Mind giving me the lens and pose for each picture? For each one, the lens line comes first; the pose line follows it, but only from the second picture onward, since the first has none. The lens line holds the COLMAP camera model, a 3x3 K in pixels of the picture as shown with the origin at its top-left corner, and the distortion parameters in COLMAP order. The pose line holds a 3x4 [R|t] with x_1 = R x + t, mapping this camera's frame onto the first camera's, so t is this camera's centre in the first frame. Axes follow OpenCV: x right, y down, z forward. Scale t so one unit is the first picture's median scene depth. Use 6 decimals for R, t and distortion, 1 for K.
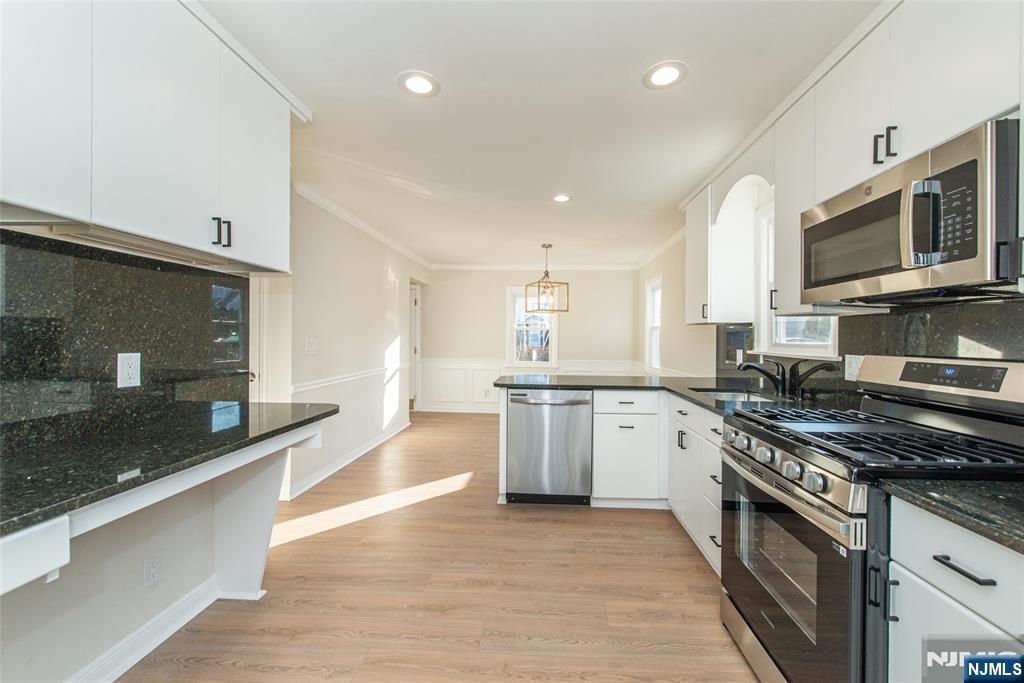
lens RADIAL K [[397.9, 0, 512.4], [0, 397.9, 337.4], [0, 0, 1]] dist [0.000493, -0.000094]
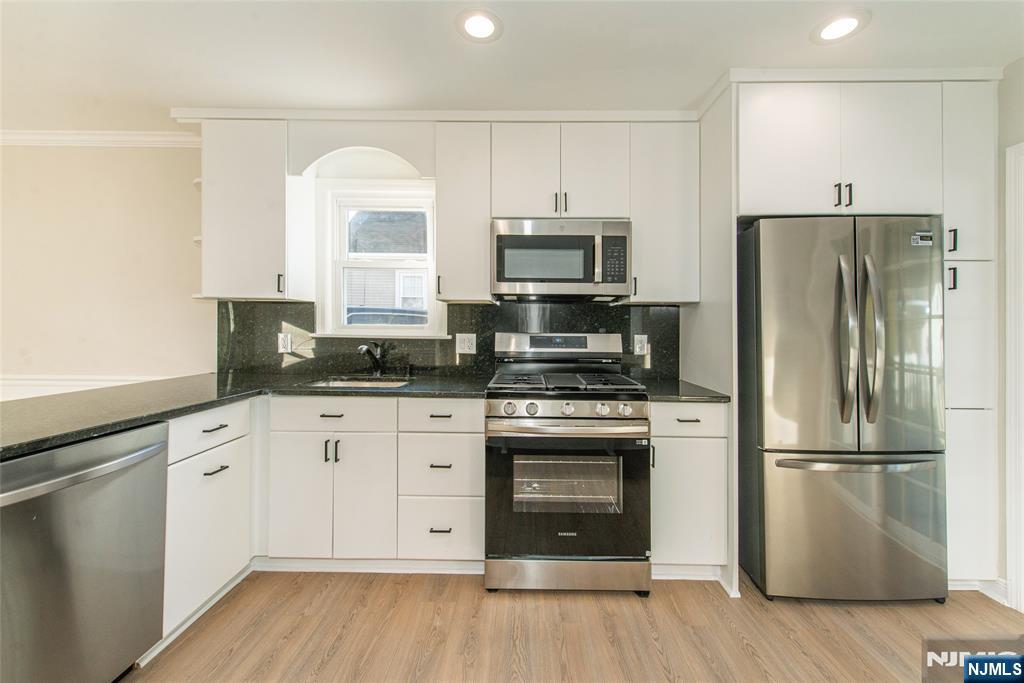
lens RADIAL K [[404.4, 0, 521.7], [0, 404.4, 326.2], [0, 0, 1]] dist [0.000717, -0.000253]
pose [[-0.075090, 0.001197, 0.997176, -0.469509], [-0.011189, 0.999935, -0.002043, 0.019099], [-0.997114, -0.011311, -0.075072, 0.867901]]
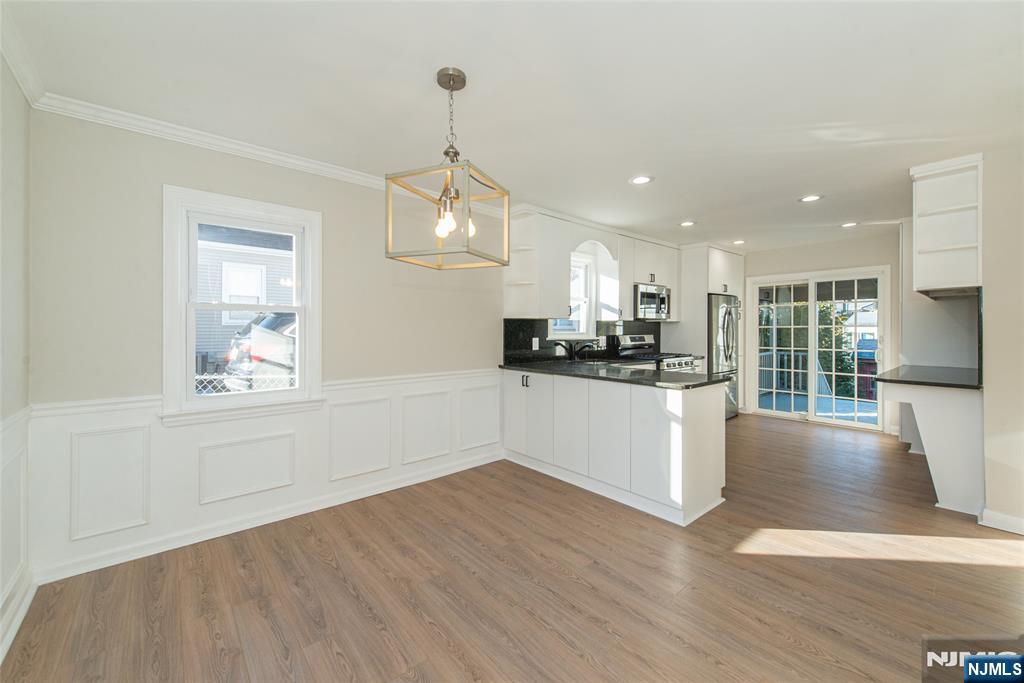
lens RADIAL K [[406.6, 0, 511.1], [0, 406.6, 331.1], [0, 0, 1]] dist [0.010248, -0.000409]
pose [[-0.711007, -0.010899, 0.703101, -0.548497], [-0.007782, 0.999941, 0.007631, -0.002828], [-0.703142, -0.000046, -0.711049, 3.136399]]
